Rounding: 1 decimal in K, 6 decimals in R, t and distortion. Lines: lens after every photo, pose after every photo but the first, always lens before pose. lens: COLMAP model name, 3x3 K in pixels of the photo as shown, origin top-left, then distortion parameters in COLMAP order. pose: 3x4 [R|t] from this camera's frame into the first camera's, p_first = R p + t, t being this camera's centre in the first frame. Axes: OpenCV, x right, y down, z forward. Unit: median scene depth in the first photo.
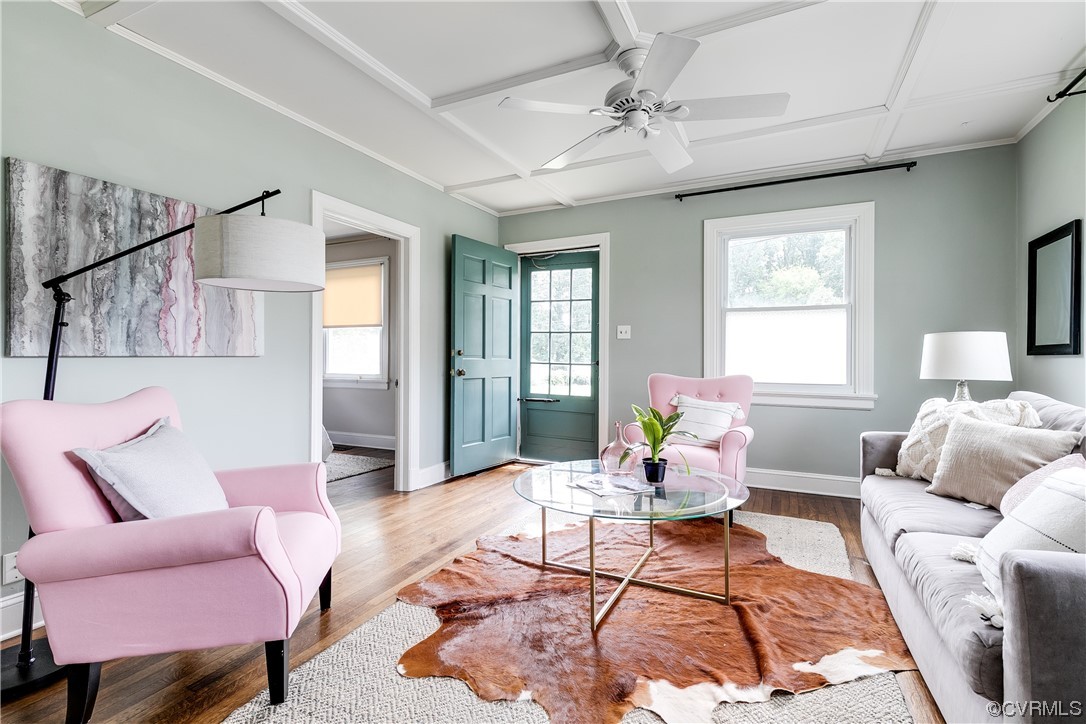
lens RADIAL K [[498.2, 0, 541.2], [0, 498.2, 358.7], [0, 0, 1]] dist [0.000013, -0.000023]
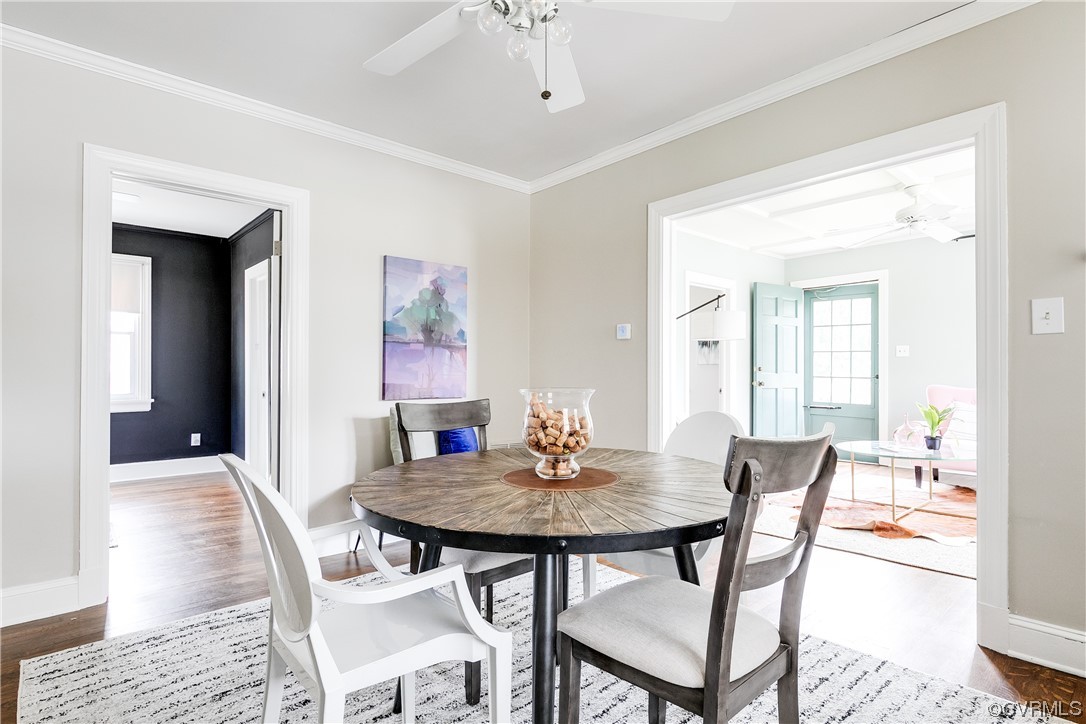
lens RADIAL K [[562.7, 0, 543.3], [0, 562.7, 368.0], [0, 0, 1]] dist [-0.000303, -0.000440]
pose [[0.926808, -0.002989, -0.375523, -0.126696], [-0.000583, 0.999956, -0.009398, 0.000262], [0.375534, 0.008929, 0.926765, -0.574176]]
